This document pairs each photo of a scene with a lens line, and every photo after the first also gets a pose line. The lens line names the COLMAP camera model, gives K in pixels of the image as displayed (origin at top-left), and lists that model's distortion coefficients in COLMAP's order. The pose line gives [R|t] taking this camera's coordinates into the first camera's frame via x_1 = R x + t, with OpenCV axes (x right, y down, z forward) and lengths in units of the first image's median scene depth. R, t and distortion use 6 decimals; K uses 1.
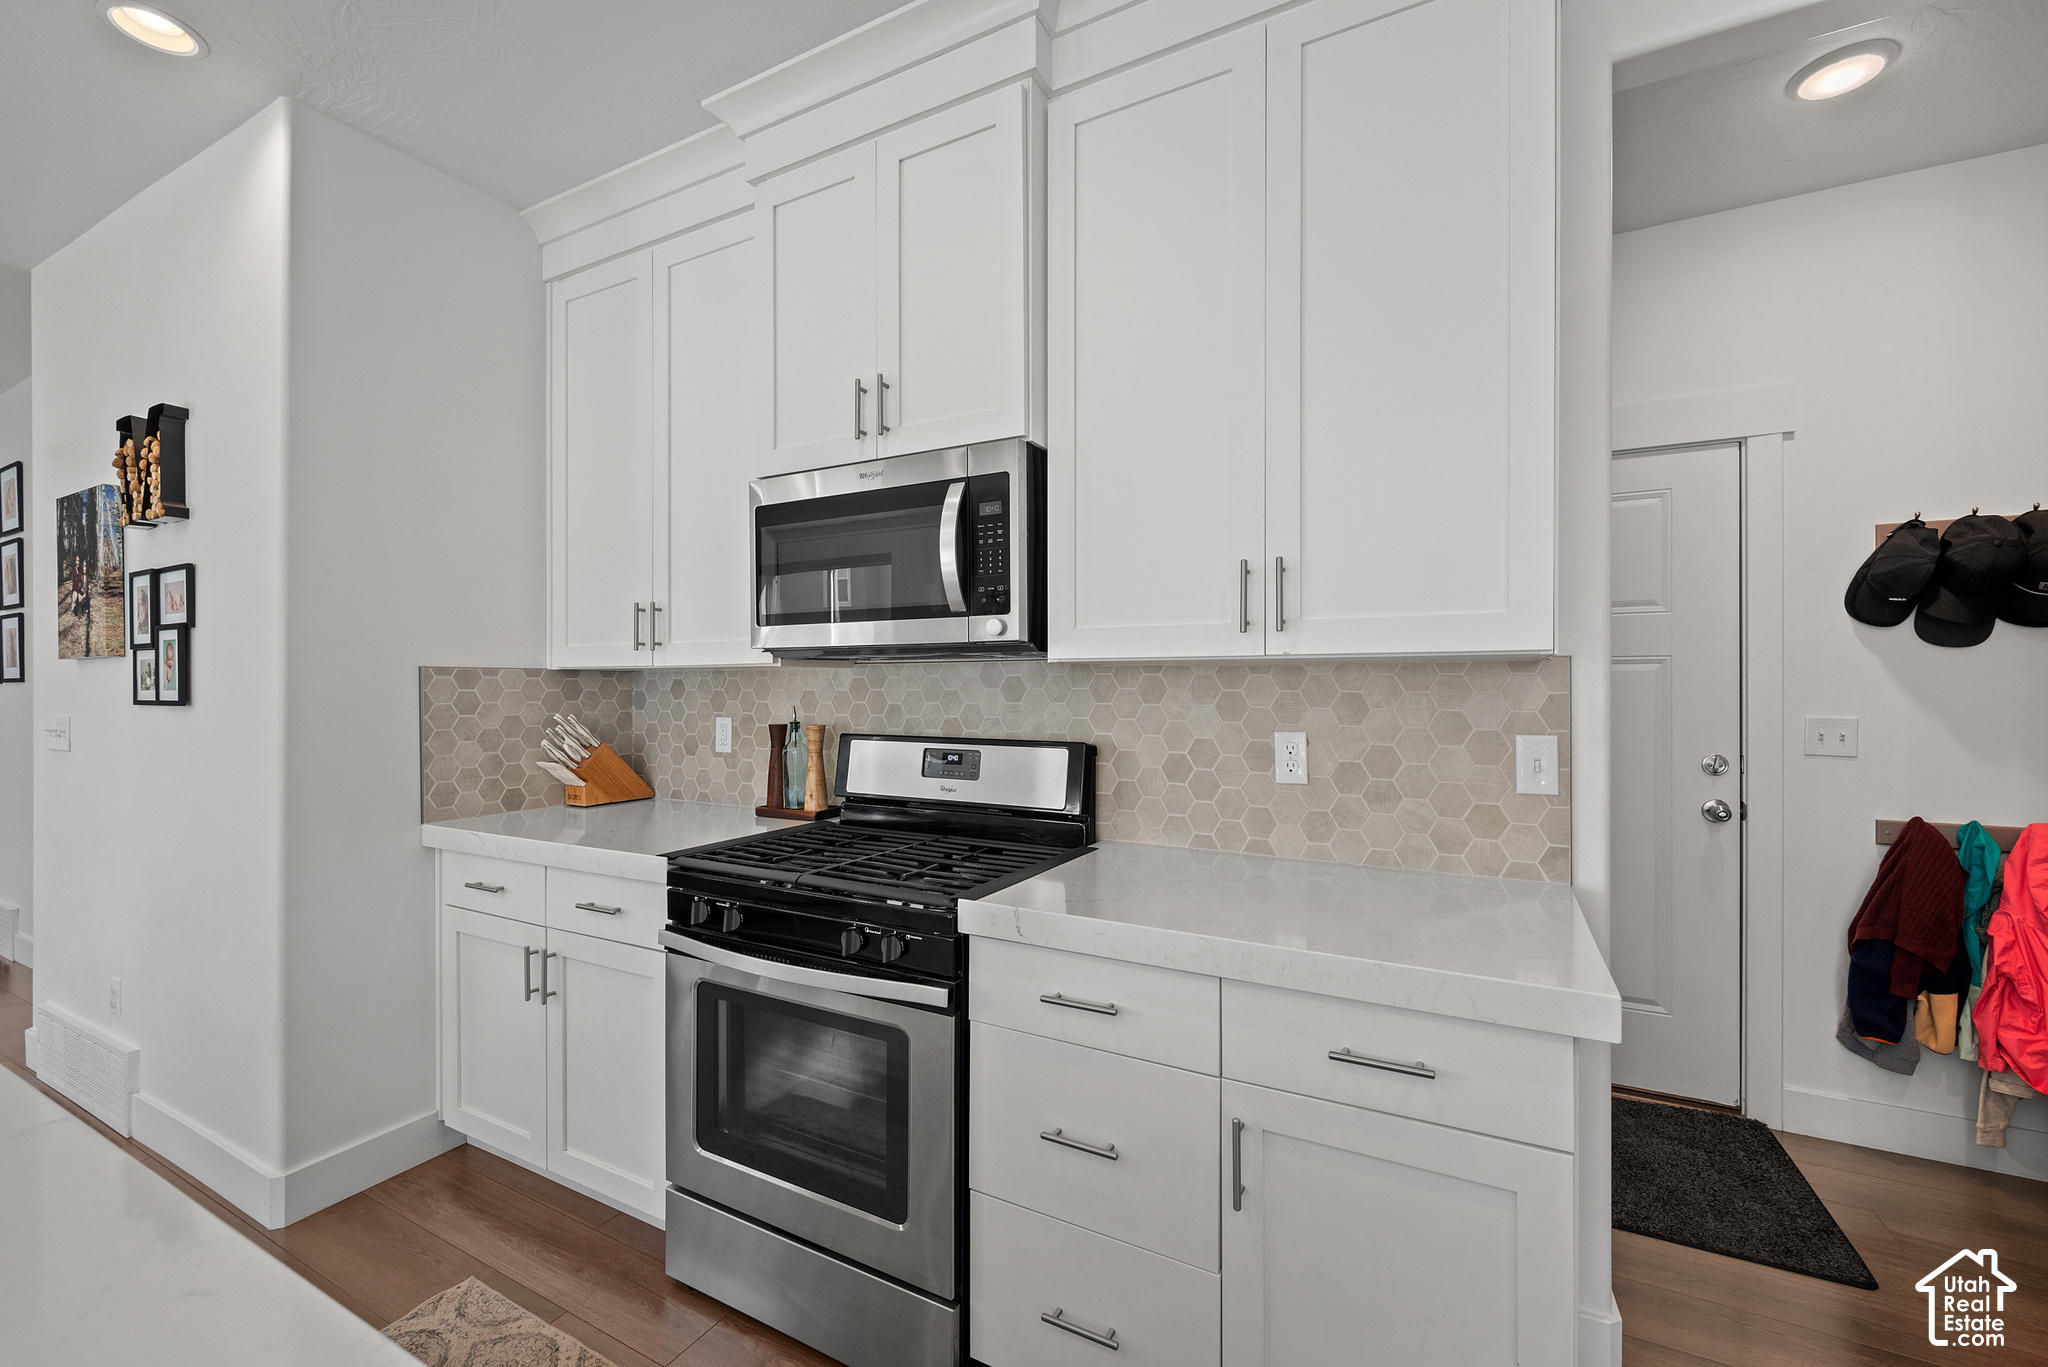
lens RADIAL K [[834.9, 0, 1024.0], [0, 834.9, 683.5], [0, 0, 1]] dist [-0.002594, -0.000030]
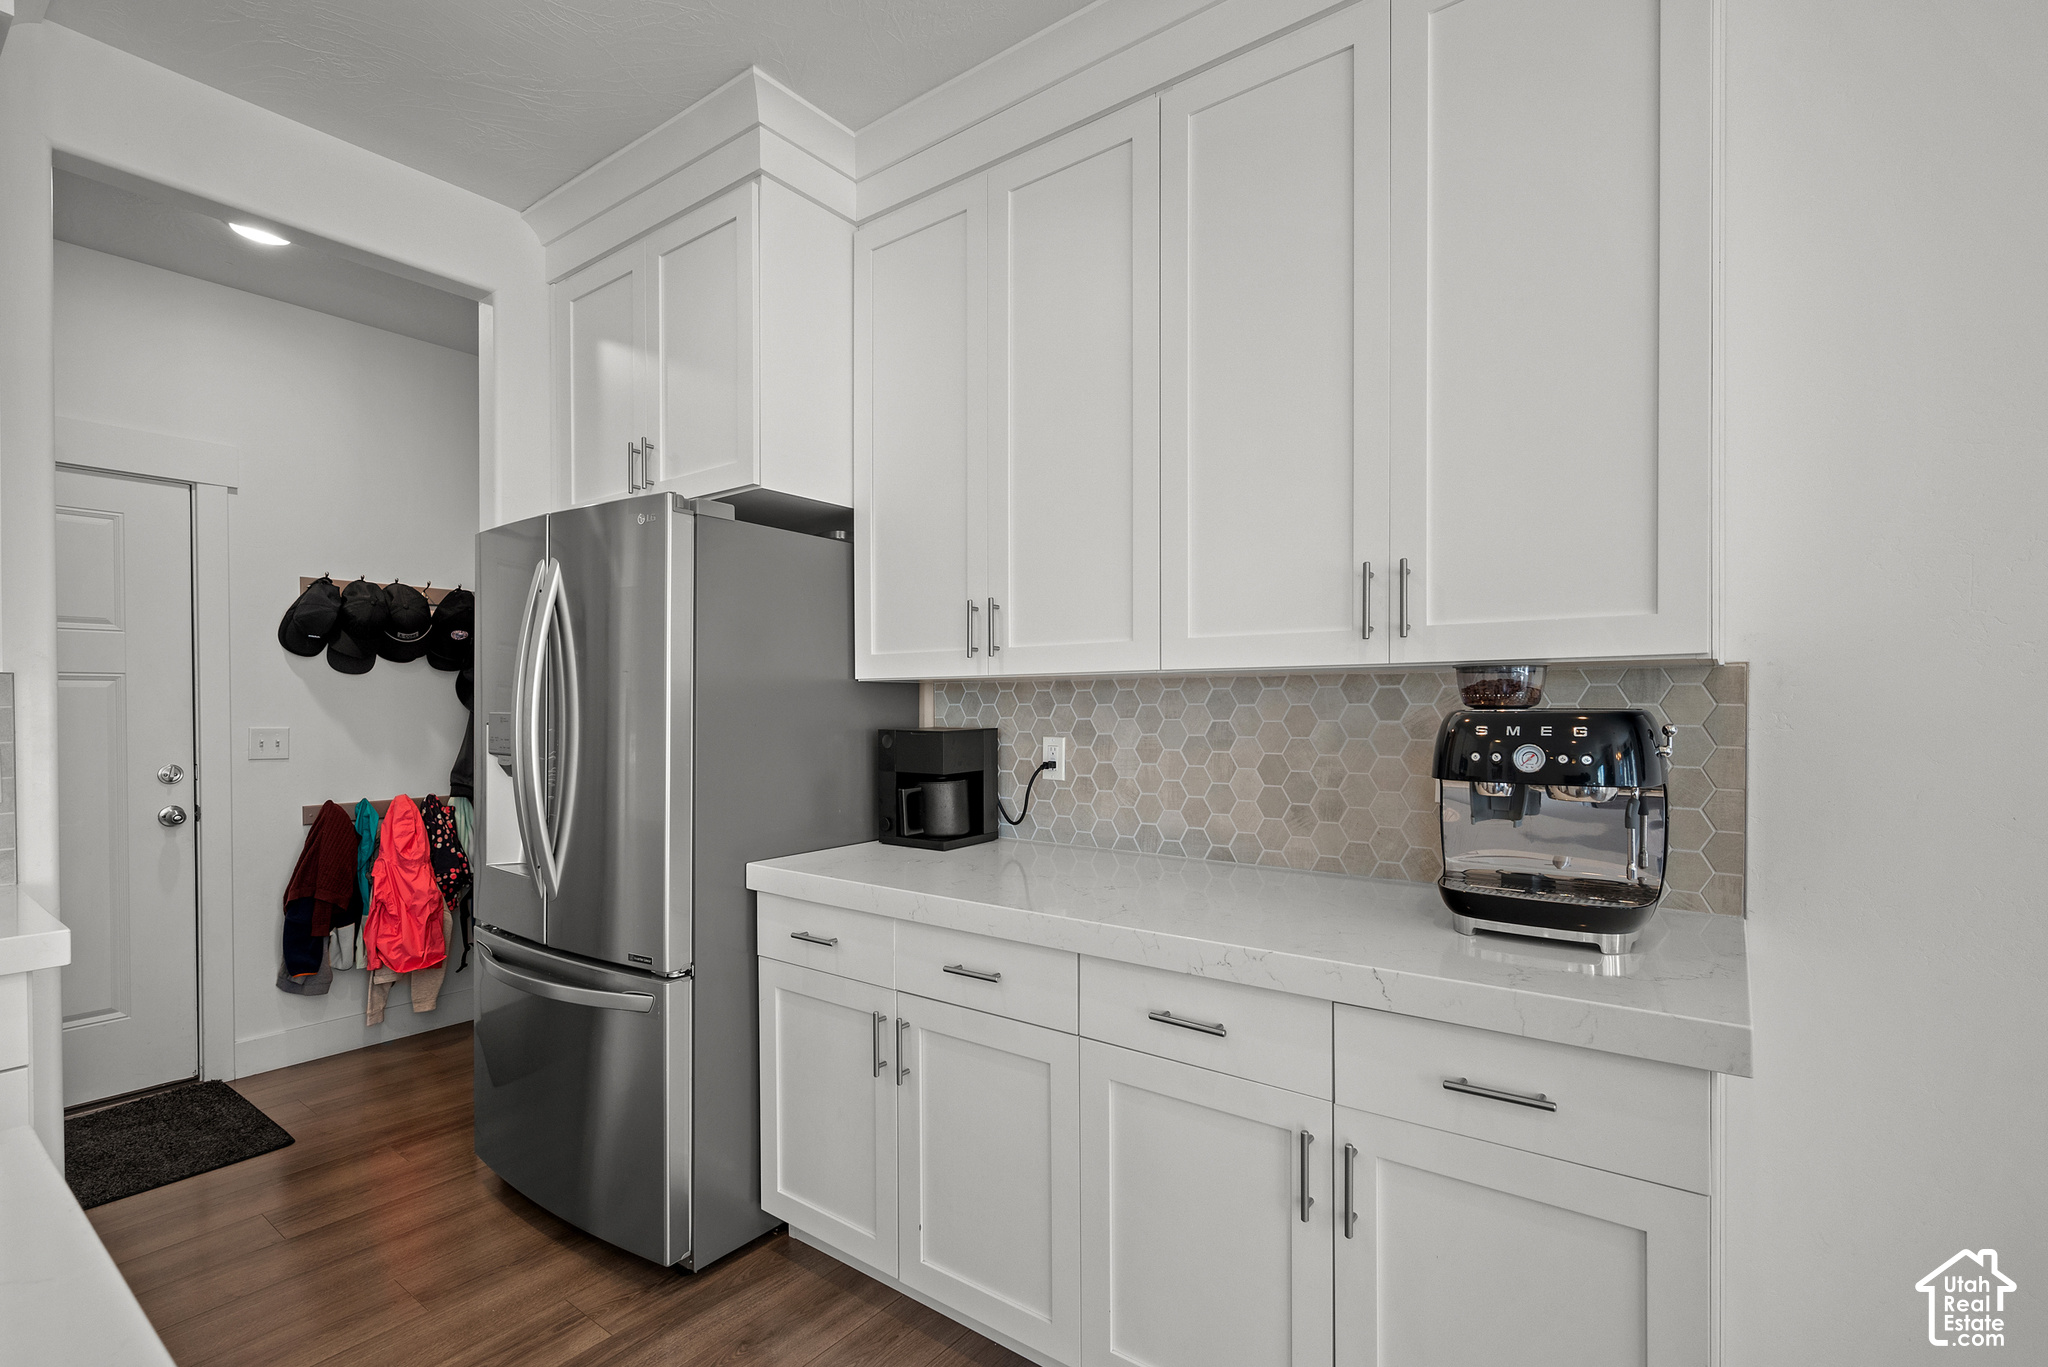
lens RADIAL K [[933.7, 0, 1024.8], [0, 933.7, 718.0], [0, 0, 1]] dist [-0.002645, 0.001081]
pose [[0.153380, -0.014775, 0.988057, -0.240048], [-0.002119, 0.999881, 0.015281, 0.002689], [-0.988165, -0.004437, 0.153331, -0.342029]]
